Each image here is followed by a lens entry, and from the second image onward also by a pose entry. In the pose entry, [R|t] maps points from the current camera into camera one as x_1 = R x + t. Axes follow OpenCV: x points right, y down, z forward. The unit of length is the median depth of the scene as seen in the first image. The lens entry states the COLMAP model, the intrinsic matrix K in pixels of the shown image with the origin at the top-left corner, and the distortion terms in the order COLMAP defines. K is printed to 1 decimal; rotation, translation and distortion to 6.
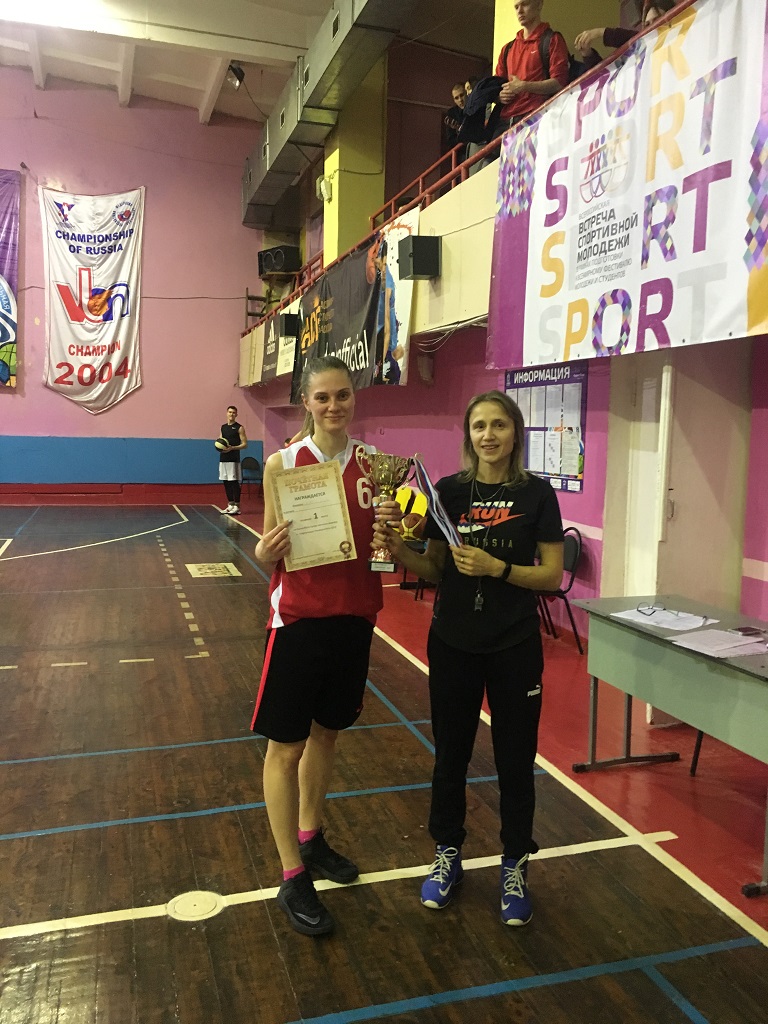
lens RADIAL K [[860.0, 0, 387.4], [0, 860.0, 508.0], [0, 0, 1]] dist [0.040400, -0.059742]
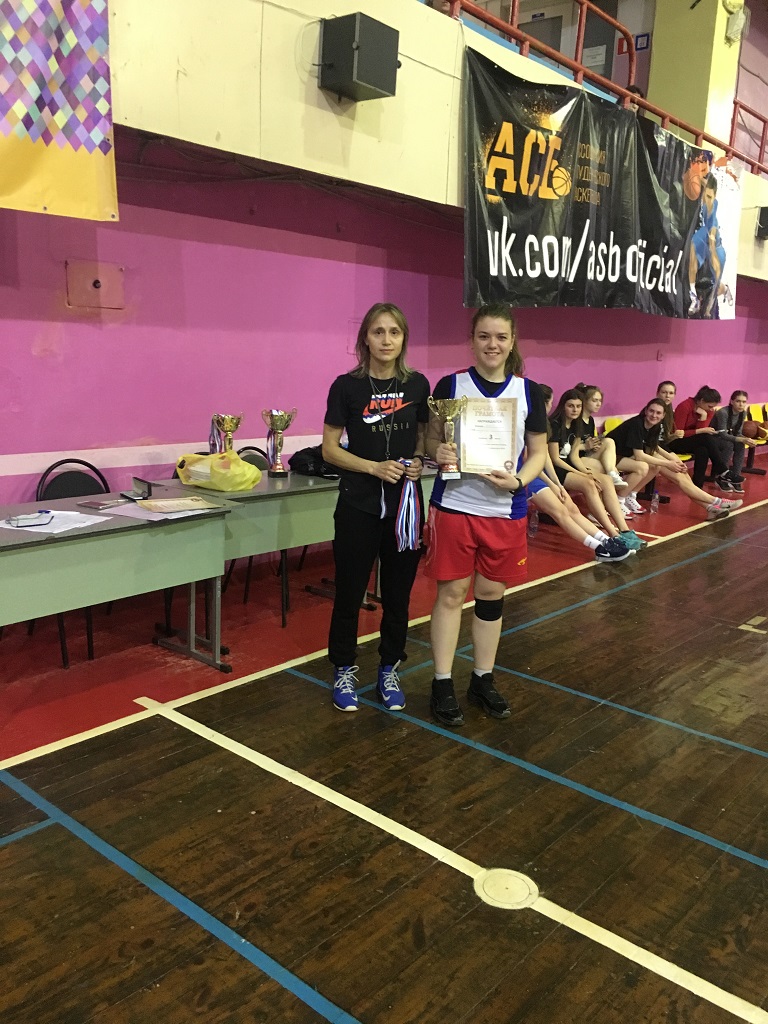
lens RADIAL K [[860.0, 0, 388.6], [0, 860.0, 515.3], [0, 0, 1]] dist [0.040400, -0.059742]
pose [[-0.524838, -0.214724, 0.823674, -0.476091], [0.024465, 0.963454, 0.266753, -0.087633], [-0.850851, 0.160153, -0.500404, 0.876128]]
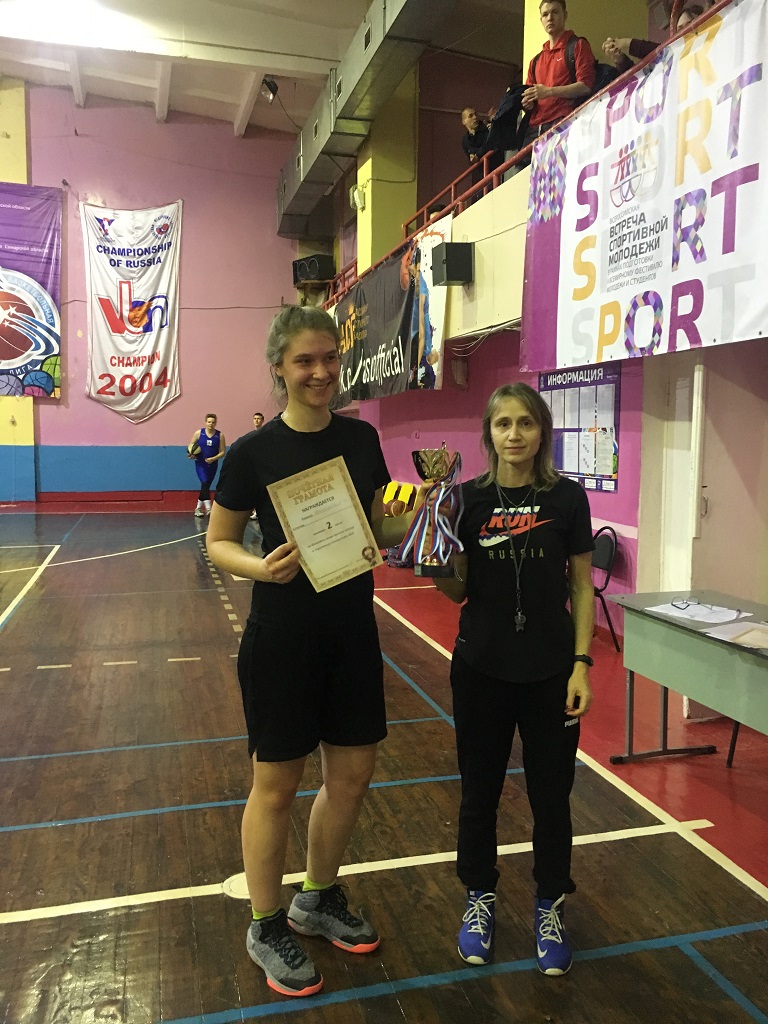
lens RADIAL K [[860.0, 0, 388.6], [0, 860.0, 508.4], [0, 0, 1]] dist [0.040400, -0.059742]
pose [[0.999181, -0.011836, -0.038707, -0.003669], [0.011607, 0.999914, -0.006129, 0.005522], [0.038776, 0.005674, 0.999232, -0.028483]]
